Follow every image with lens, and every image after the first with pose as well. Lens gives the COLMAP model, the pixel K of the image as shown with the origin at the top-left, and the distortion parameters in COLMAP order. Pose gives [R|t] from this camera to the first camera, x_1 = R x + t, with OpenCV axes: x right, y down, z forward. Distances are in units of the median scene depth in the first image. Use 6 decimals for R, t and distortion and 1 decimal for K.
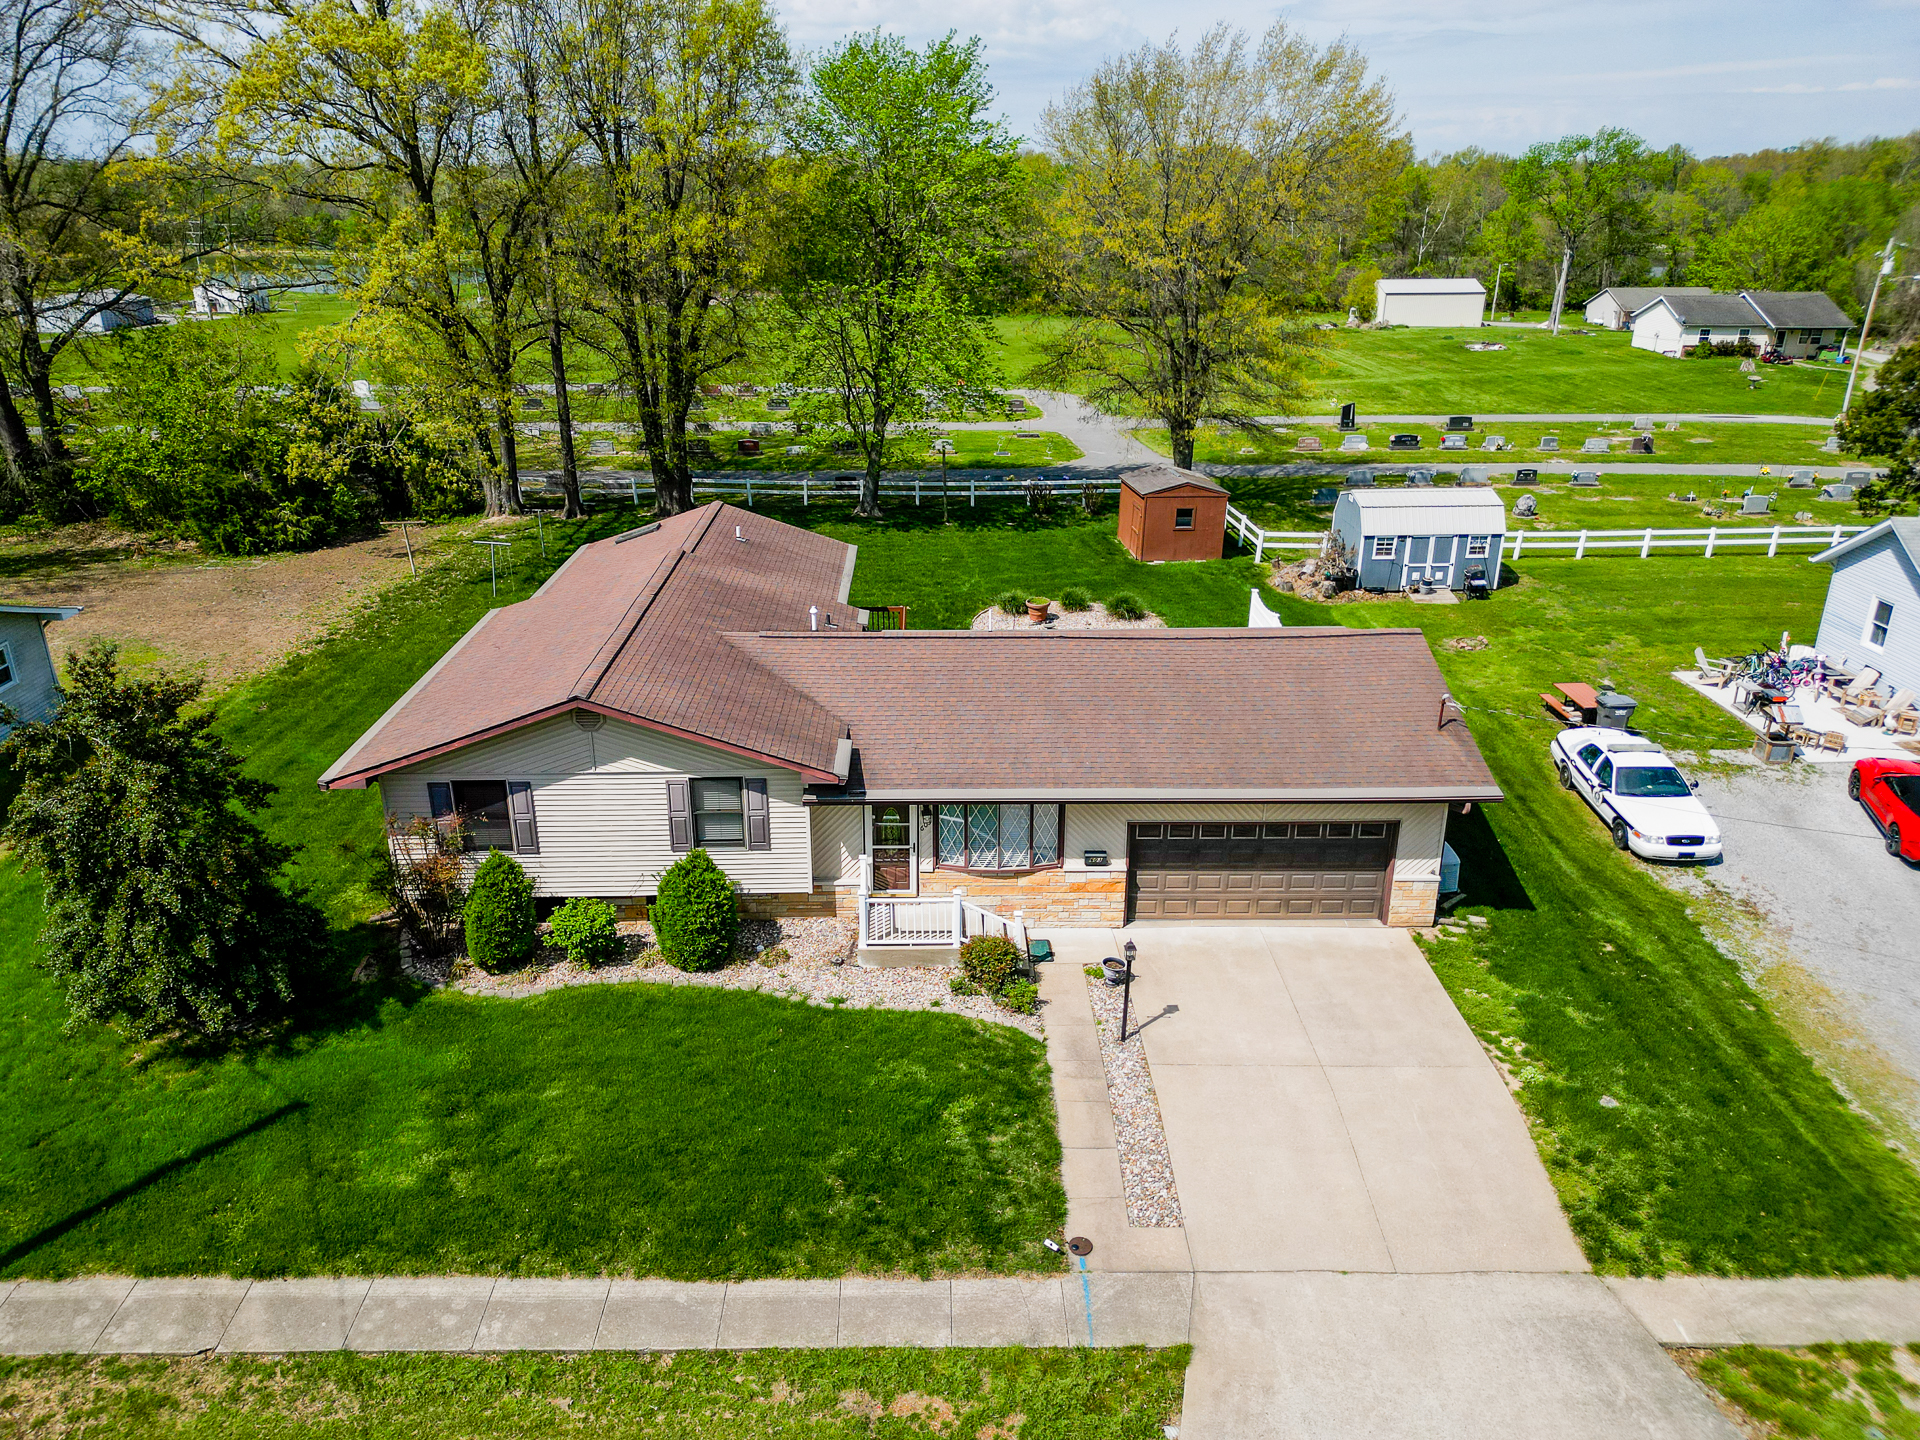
lens RADIAL K [[1349.7, 0, 960.0], [0, 1349.7, 720.0], [0, 0, 1]] dist [0.062132, -0.062406]
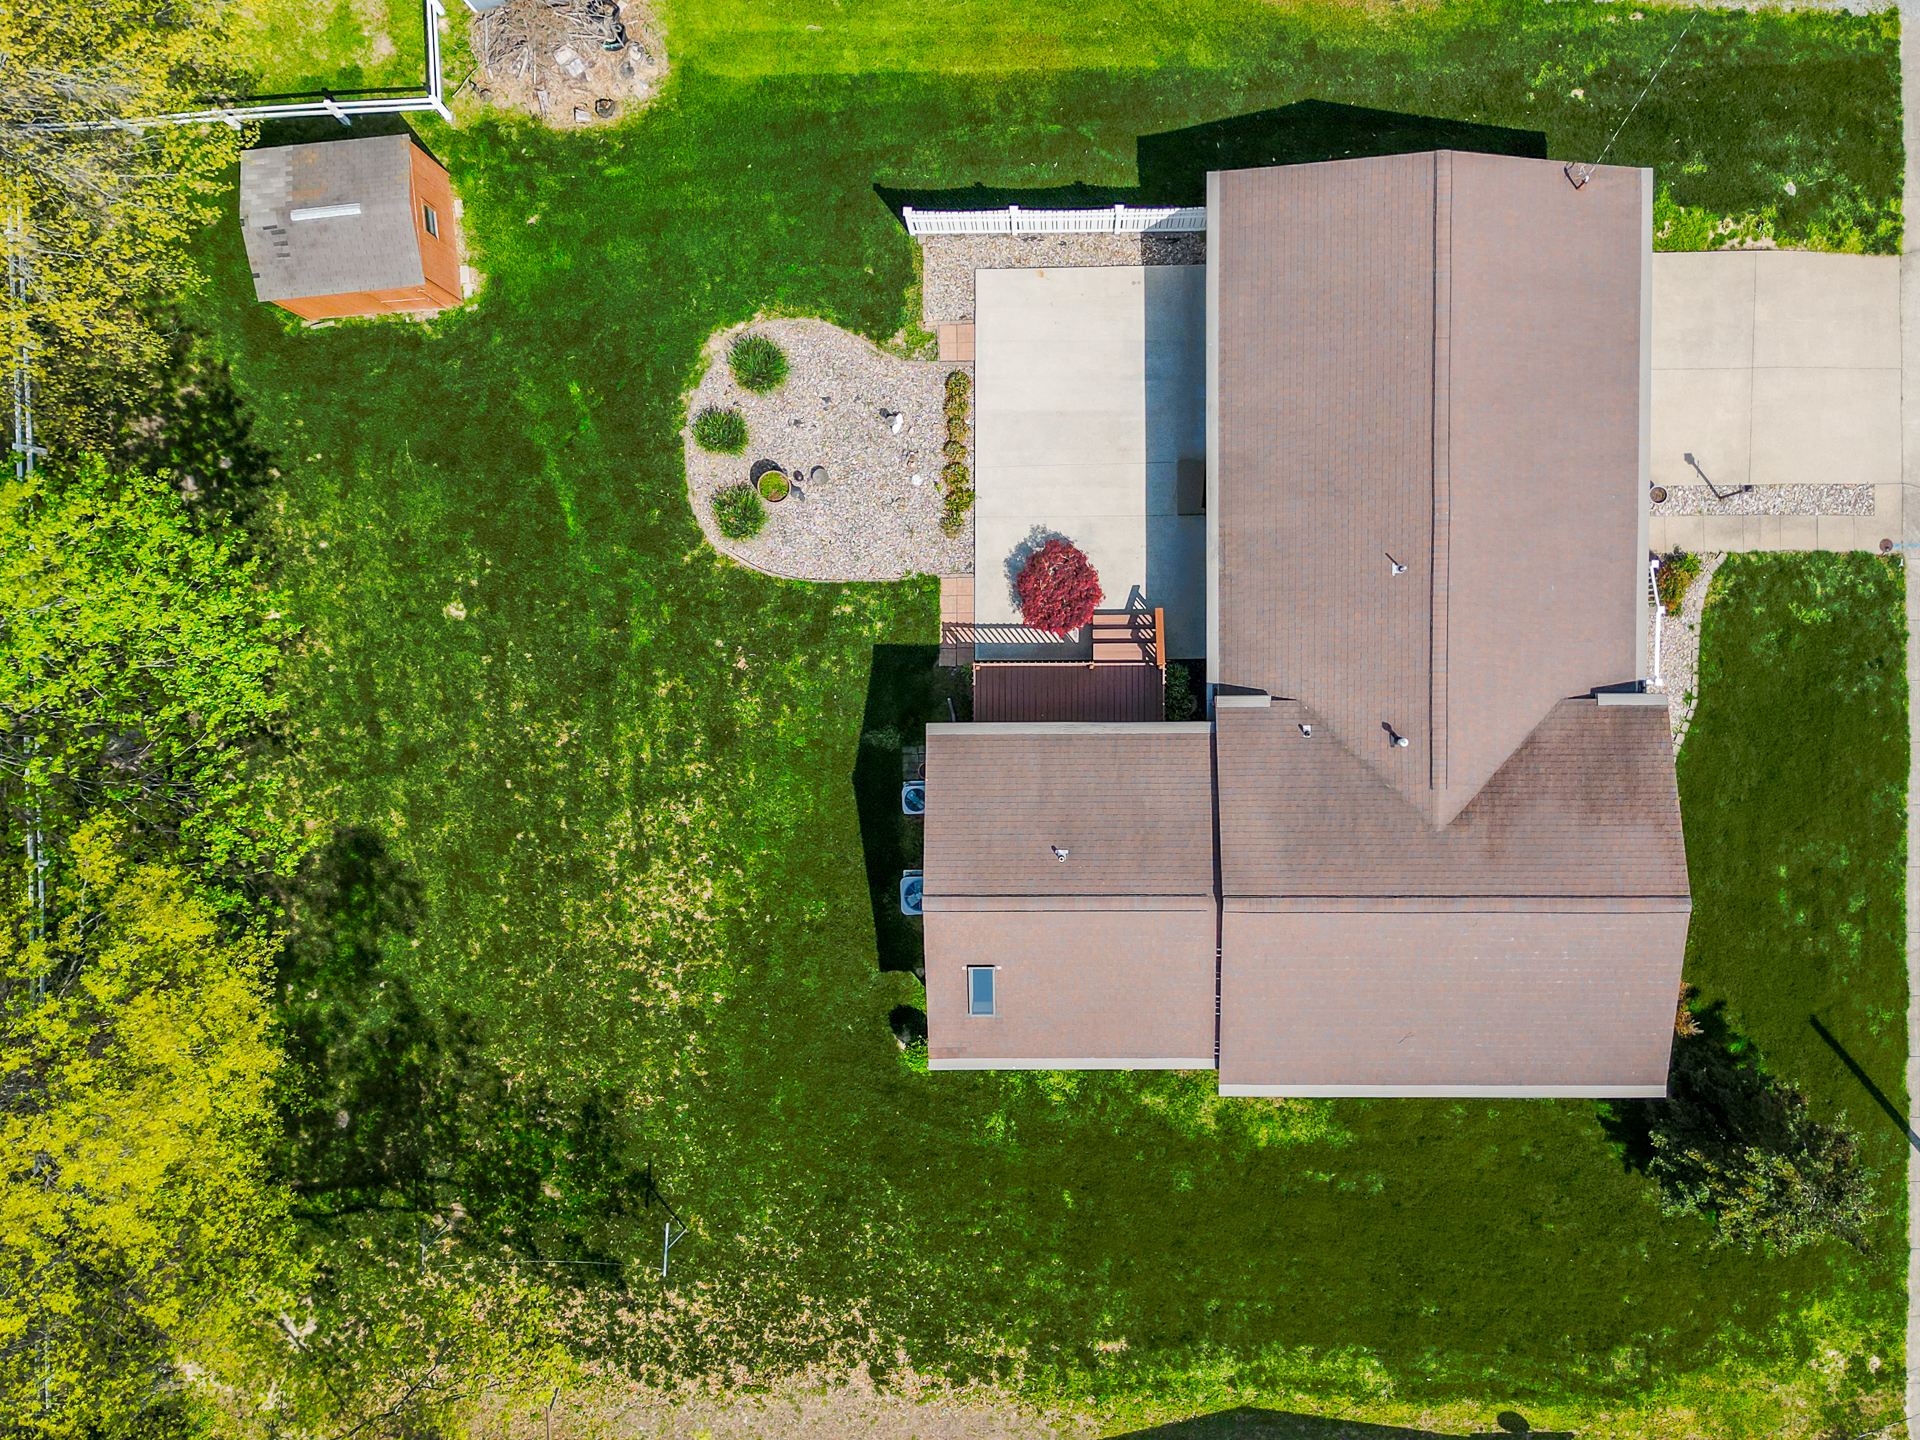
lens RADIAL K [[1717.4, 0, 1072.2], [0, 1717.4, 721.4], [0, 0, 1]] dist [0.096929, -0.162733]
pose [[0.020425, -0.999006, -0.039609, -0.054534], [0.373806, -0.029113, 0.927050, -1.632148], [-0.927282, -0.033741, 0.372840, 0.881956]]
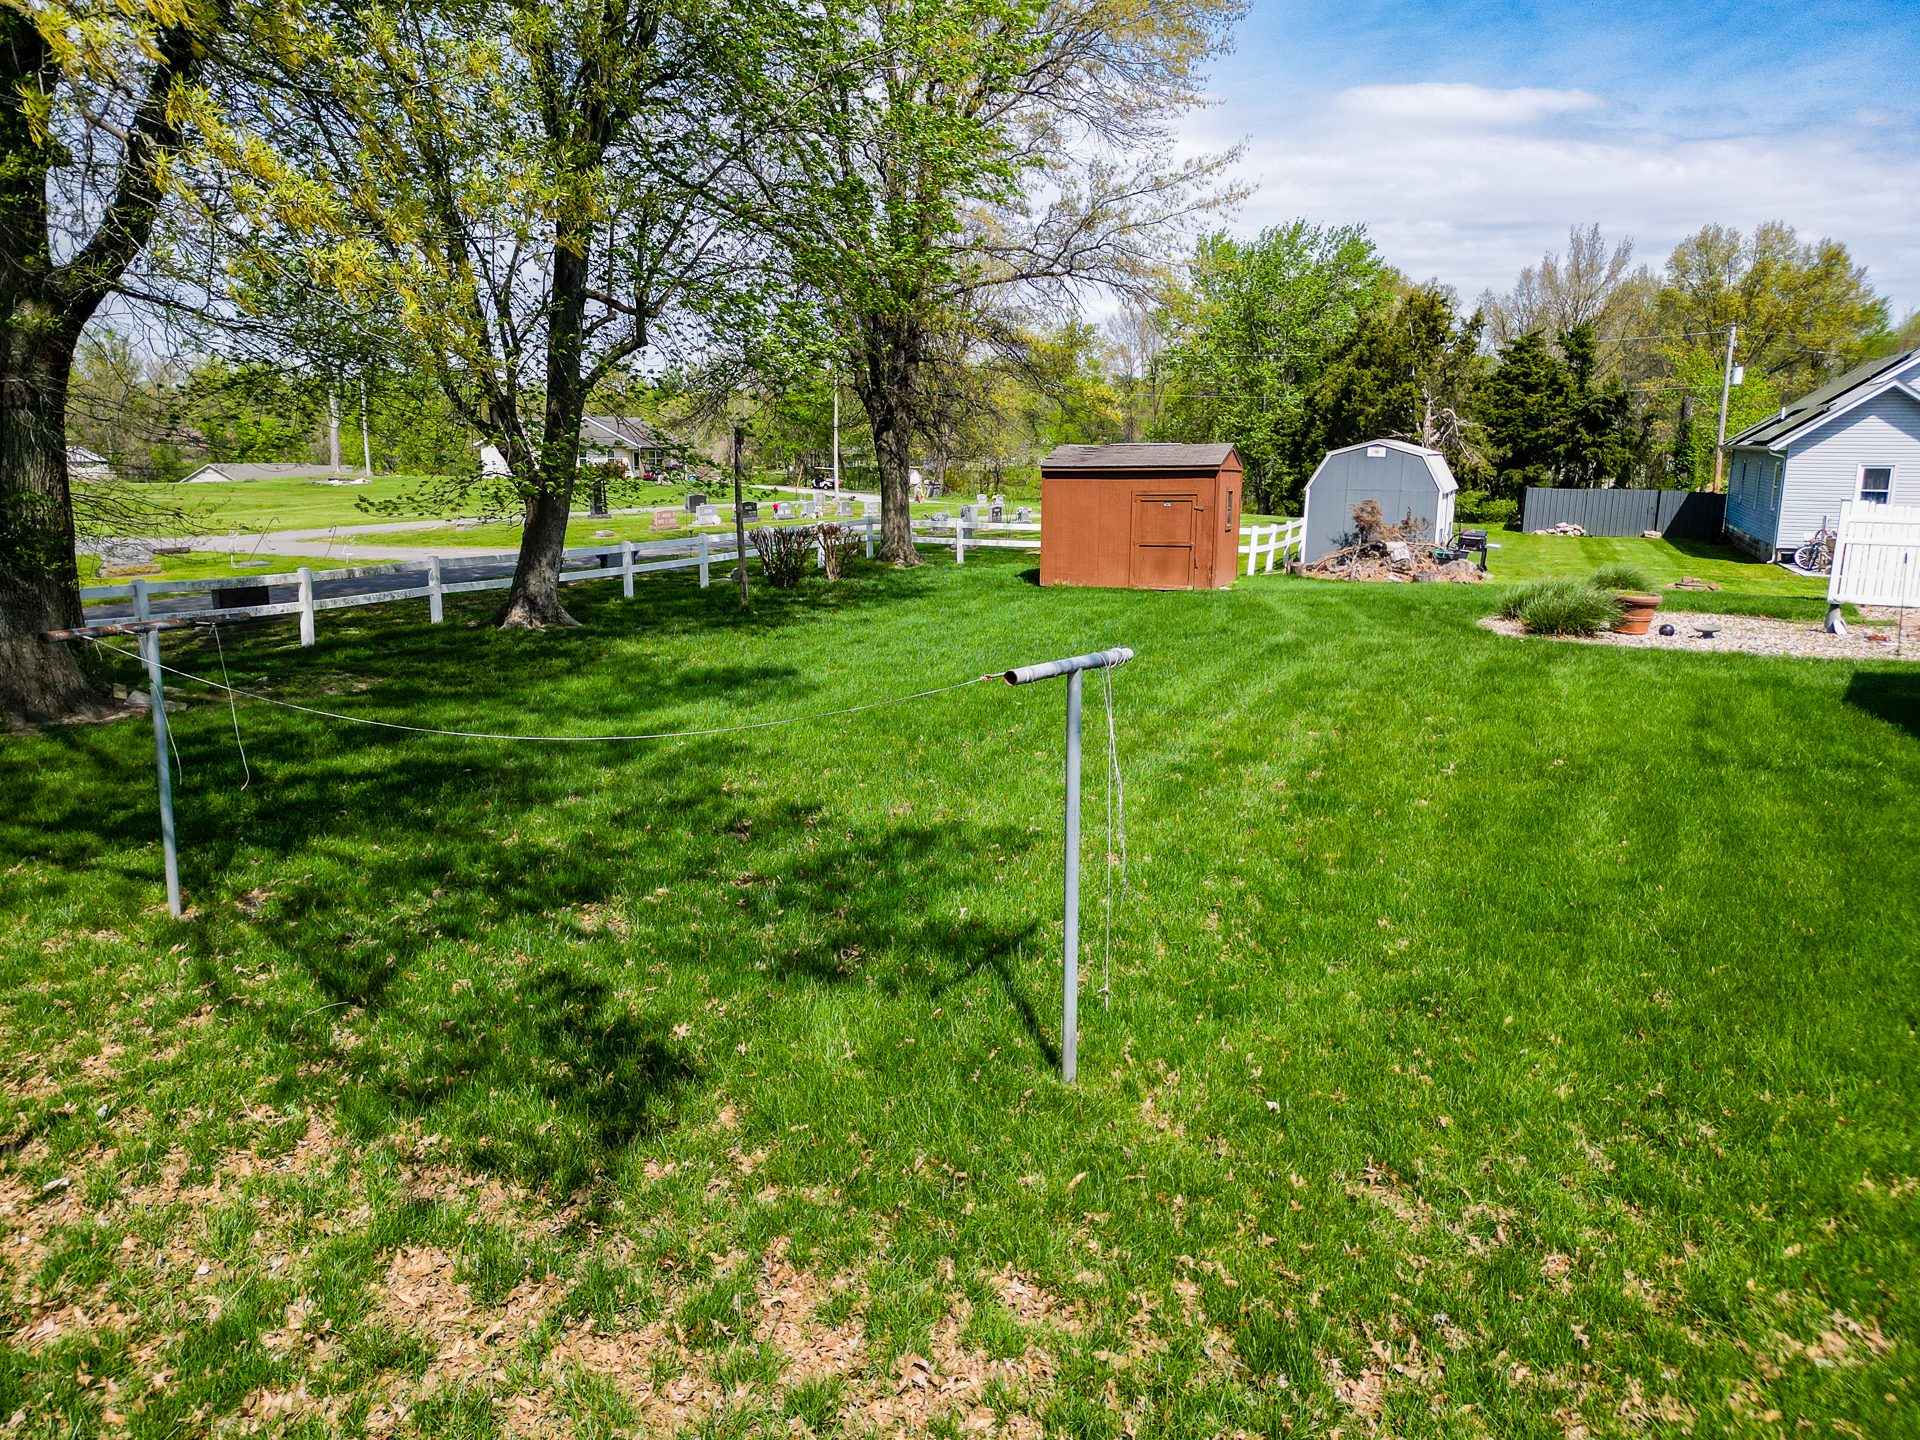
lens RADIAL K [[1362.6, 0, 963.9], [0, 1362.6, 712.4], [0, 0, 1]] dist [0.065881, -0.066379]
pose [[0.440035, -0.172560, 0.881245, -0.856074], [0.319076, 0.947367, 0.026183, -0.246611], [-0.839381, 0.269663, 0.471935, 1.760611]]
